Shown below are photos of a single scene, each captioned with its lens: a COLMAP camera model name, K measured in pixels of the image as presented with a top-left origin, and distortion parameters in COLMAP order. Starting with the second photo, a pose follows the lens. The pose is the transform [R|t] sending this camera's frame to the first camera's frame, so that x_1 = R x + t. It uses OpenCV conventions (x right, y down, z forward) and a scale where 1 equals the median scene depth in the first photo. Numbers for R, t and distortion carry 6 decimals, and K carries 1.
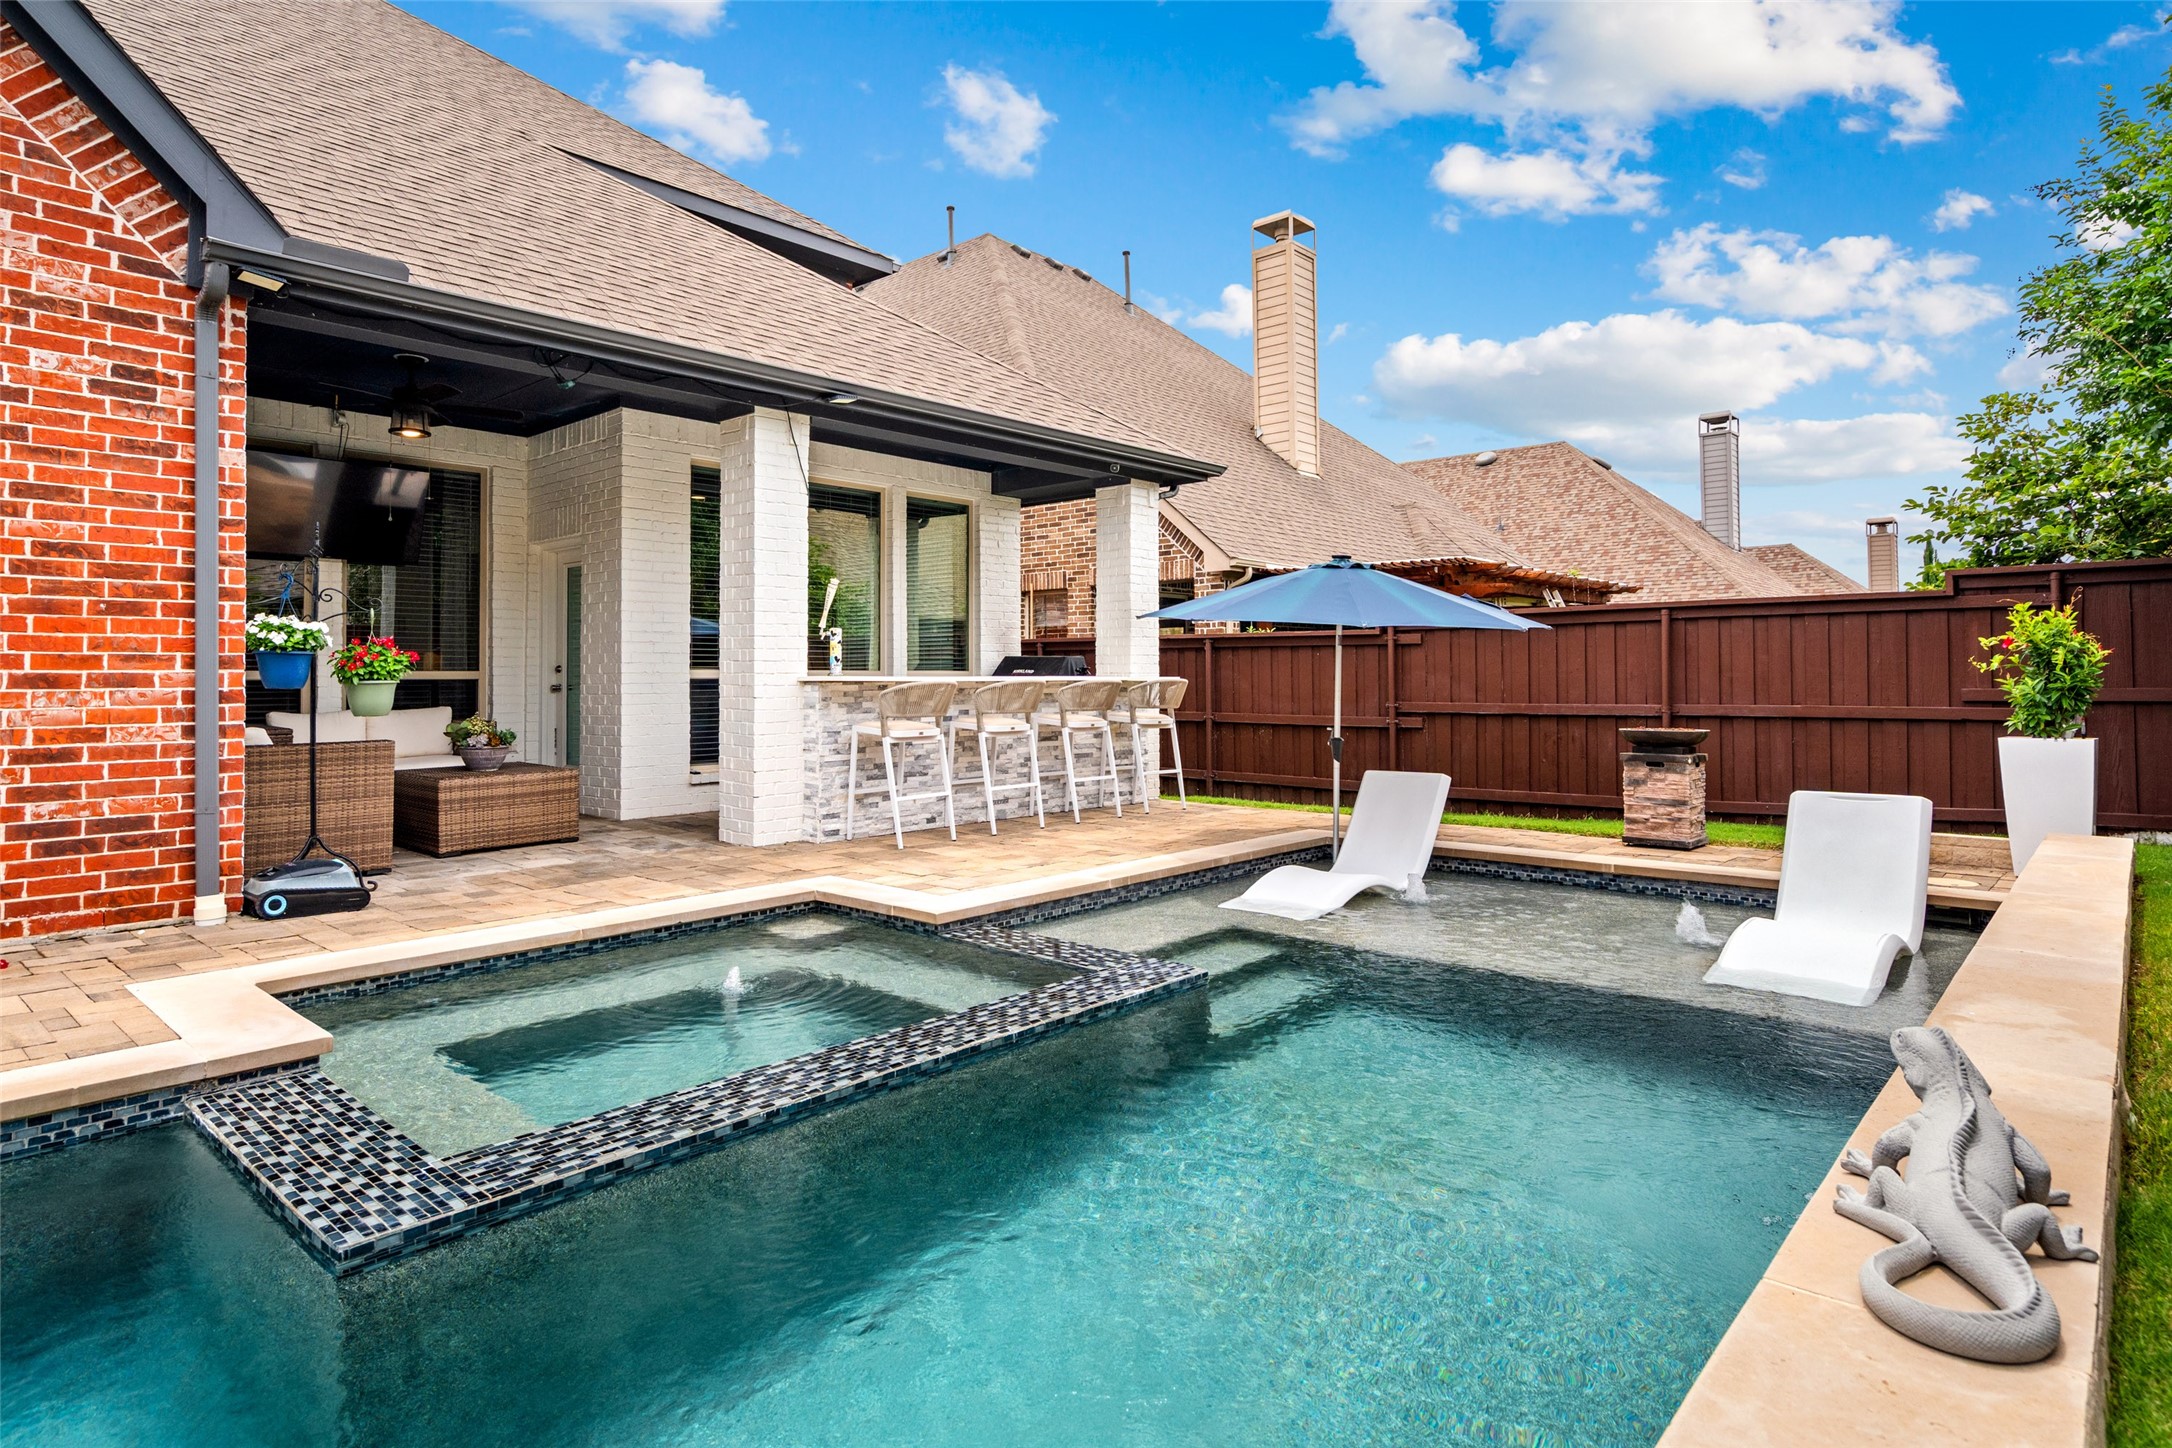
lens RADIAL K [[1176.1, 0, 1084.3], [0, 1176.1, 654.2], [0, 0, 1]] dist [0.003287, 0.001063]
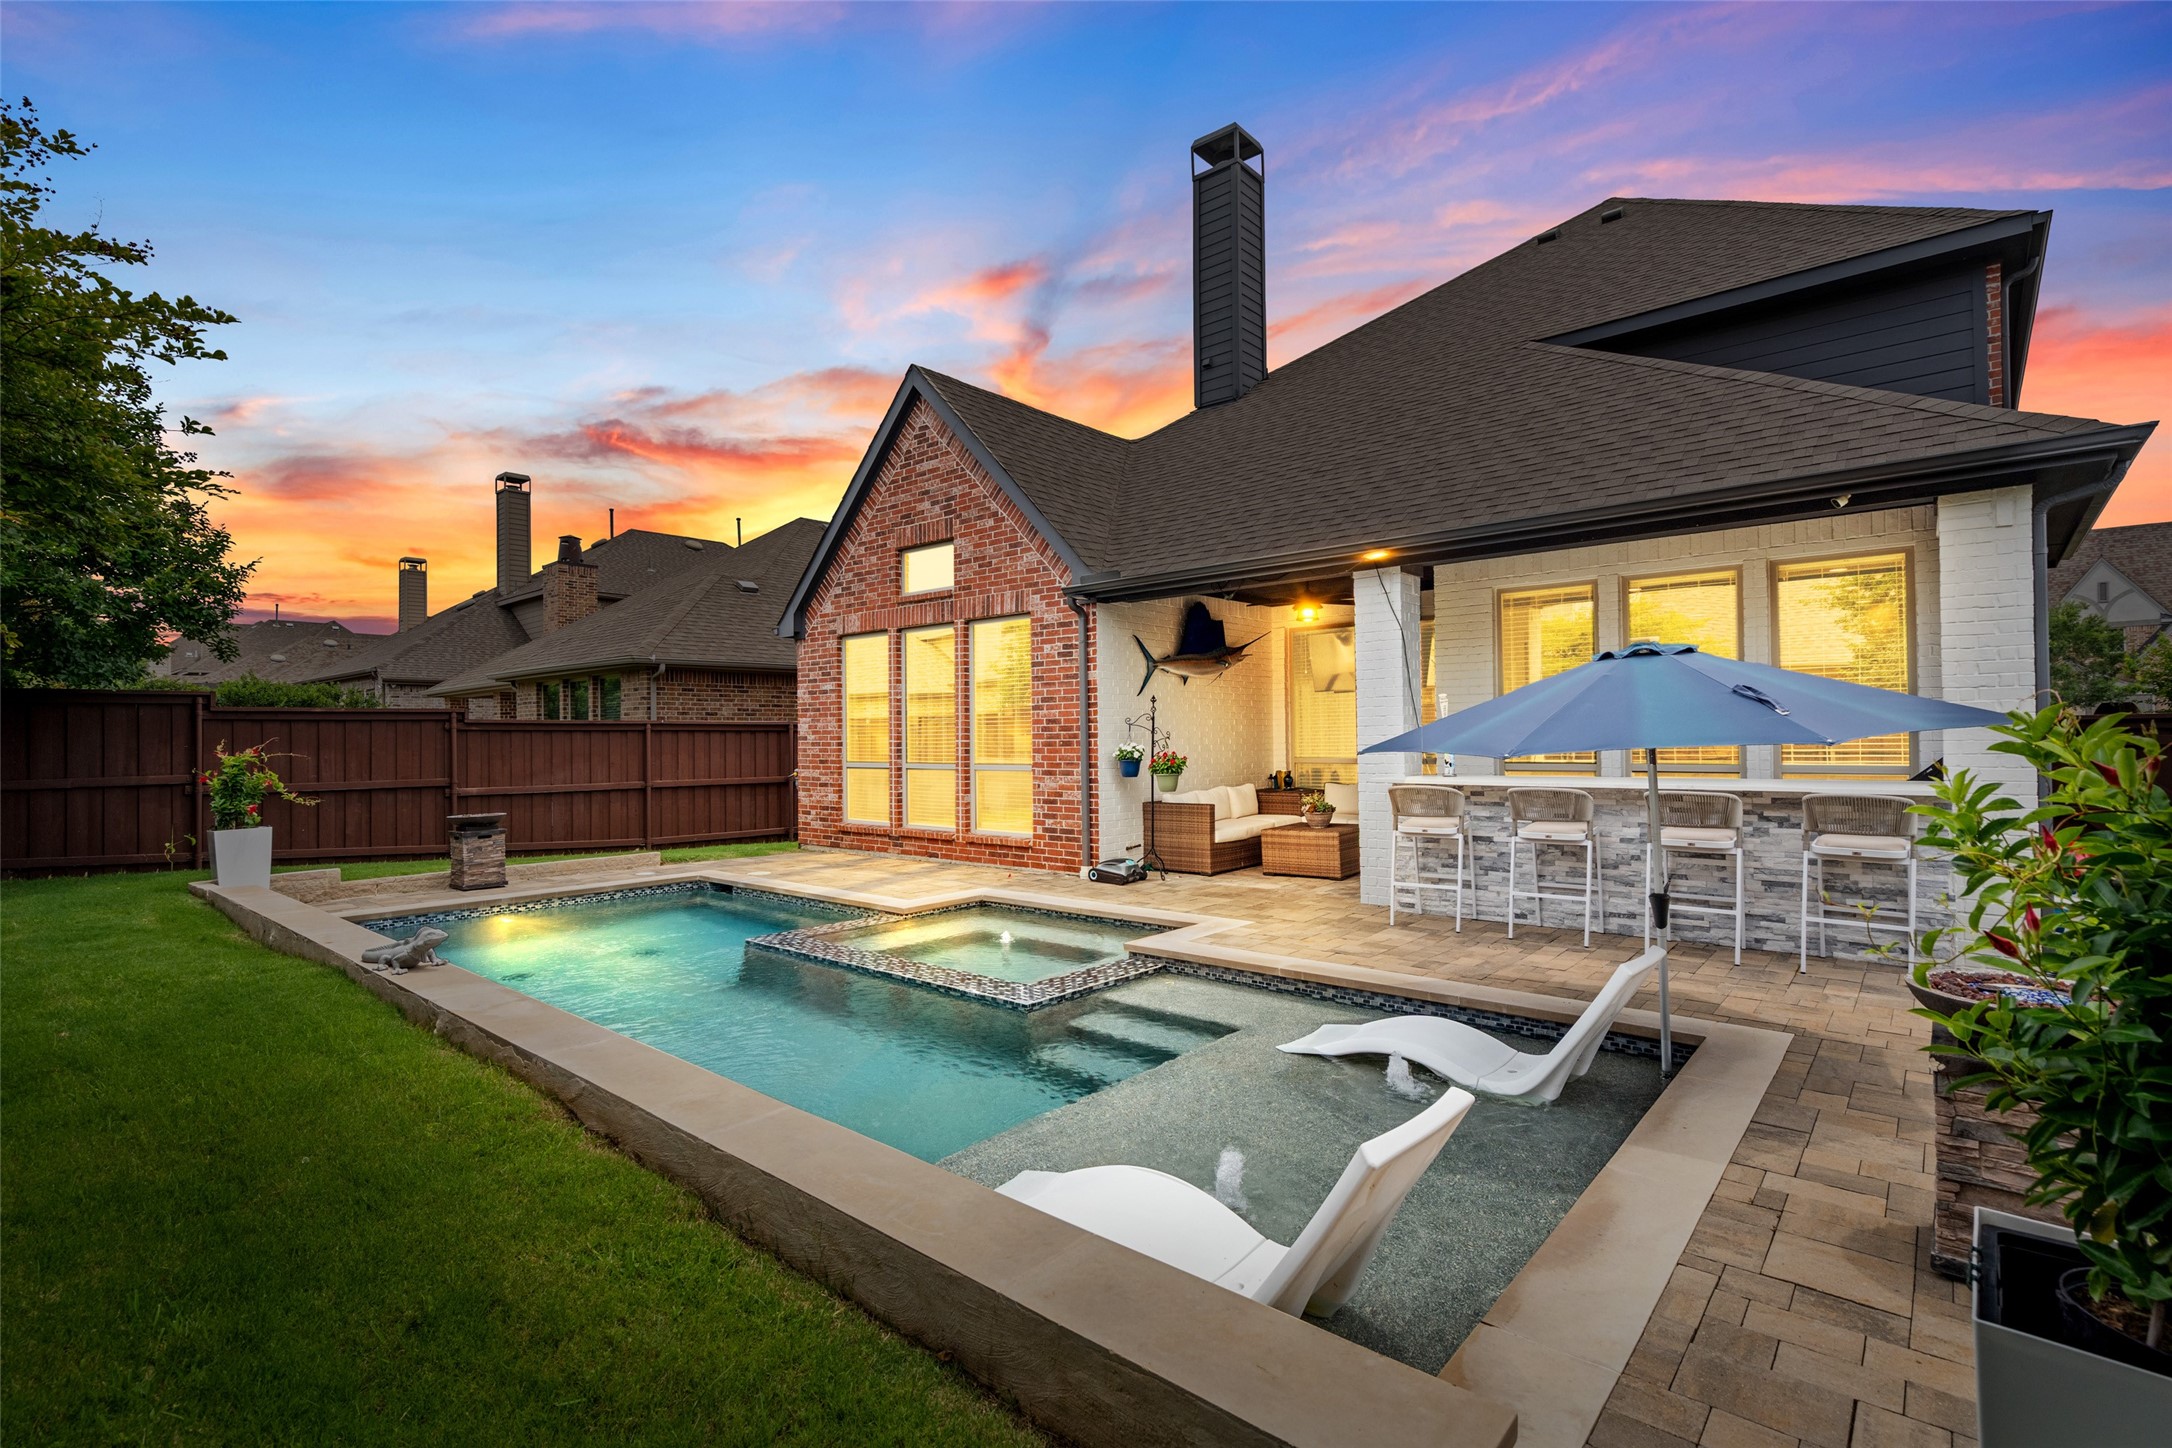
lens RADIAL K [[987.8, 0, 1103.7], [0, 987.8, 732.8], [0, 0, 1]] dist [-0.002638, 0.002193]
pose [[0.029630, -0.002870, -0.999557, 0.814314], [0.031527, 0.999501, -0.001936, -0.035992], [0.999064, -0.031456, 0.029706, 0.667626]]
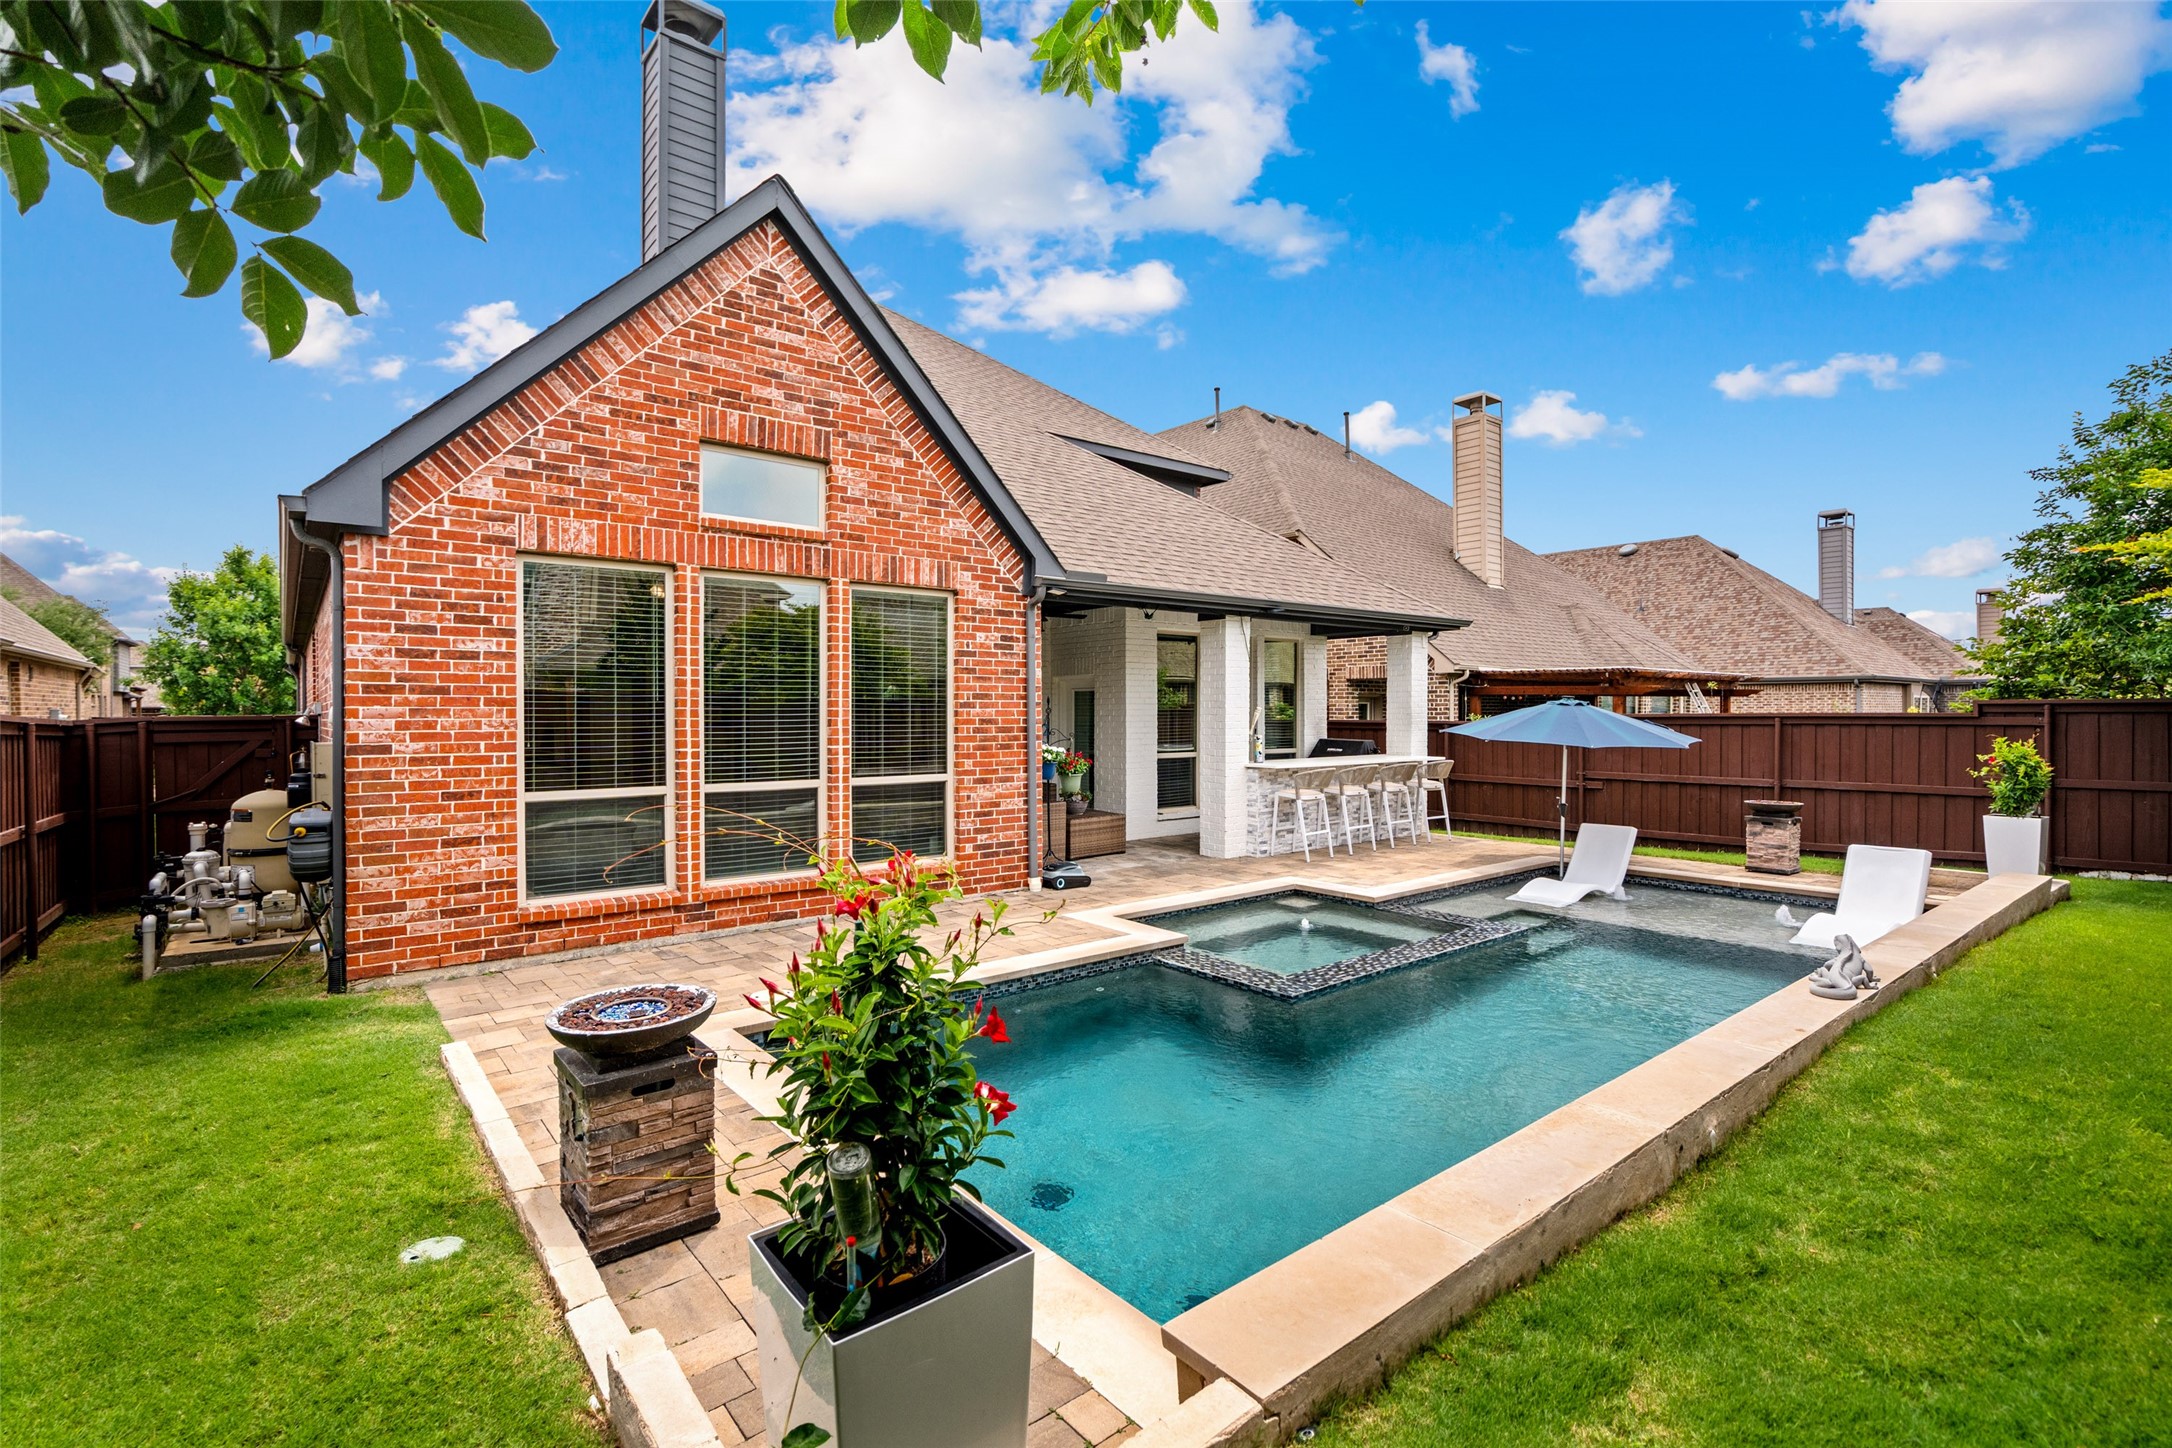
lens RADIAL K [[987.8, 0, 1096.2], [0, 987.8, 717.4], [0, 0, 1]] dist [-0.002638, 0.002193]
pose [[0.988376, 0.003932, -0.151981, -0.241489], [0.000340, 0.999606, 0.028066, -0.095053], [0.152032, -0.027792, 0.987985, -0.518785]]
